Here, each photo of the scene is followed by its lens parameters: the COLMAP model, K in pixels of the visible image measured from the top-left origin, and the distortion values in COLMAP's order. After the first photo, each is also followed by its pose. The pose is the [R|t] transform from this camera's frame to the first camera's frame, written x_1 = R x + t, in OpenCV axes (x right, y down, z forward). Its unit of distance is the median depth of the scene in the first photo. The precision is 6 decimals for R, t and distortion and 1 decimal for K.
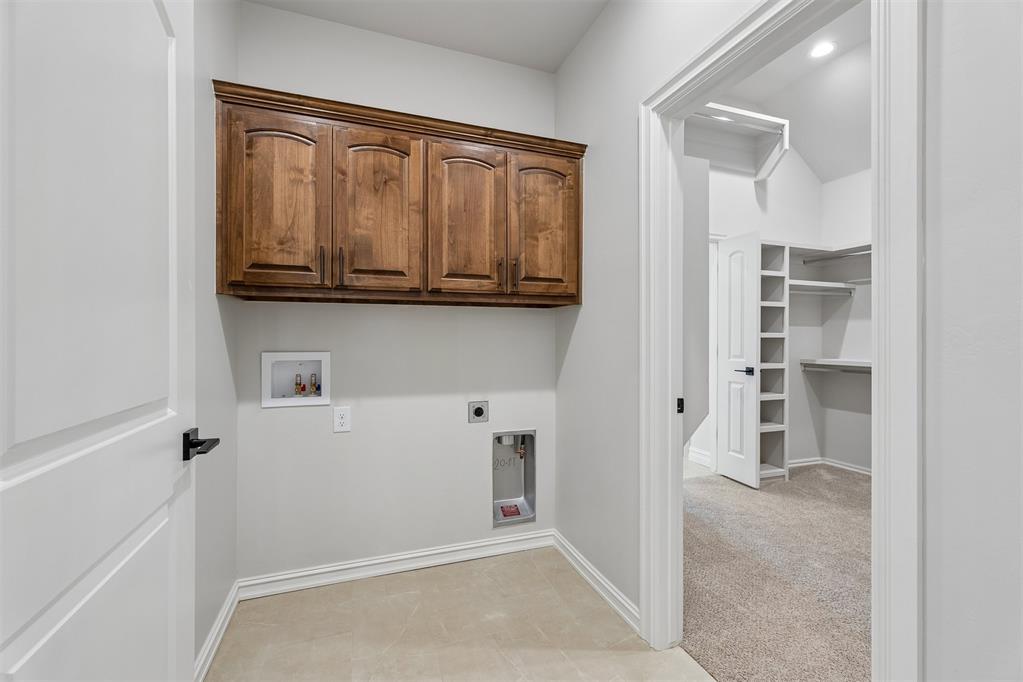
lens RADIAL K [[427.7, 0, 508.2], [0, 427.7, 340.4], [0, 0, 1]] dist [0.002907, 0.000079]
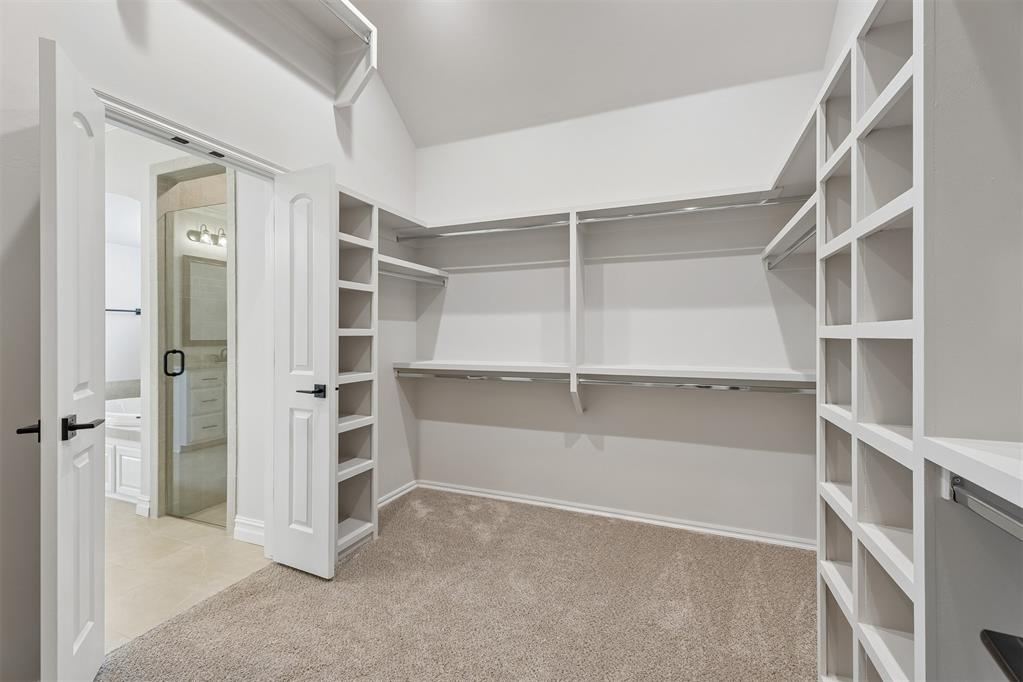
lens RADIAL K [[427.7, 0, 511.0], [0, 427.7, 334.6], [0, 0, 1]] dist [0.002907, 0.000079]
pose [[0.659989, -0.003455, 0.751267, 0.266536], [-0.000096, 0.999989, 0.004683, -0.011508], [-0.751275, -0.003163, 0.659982, 0.364169]]
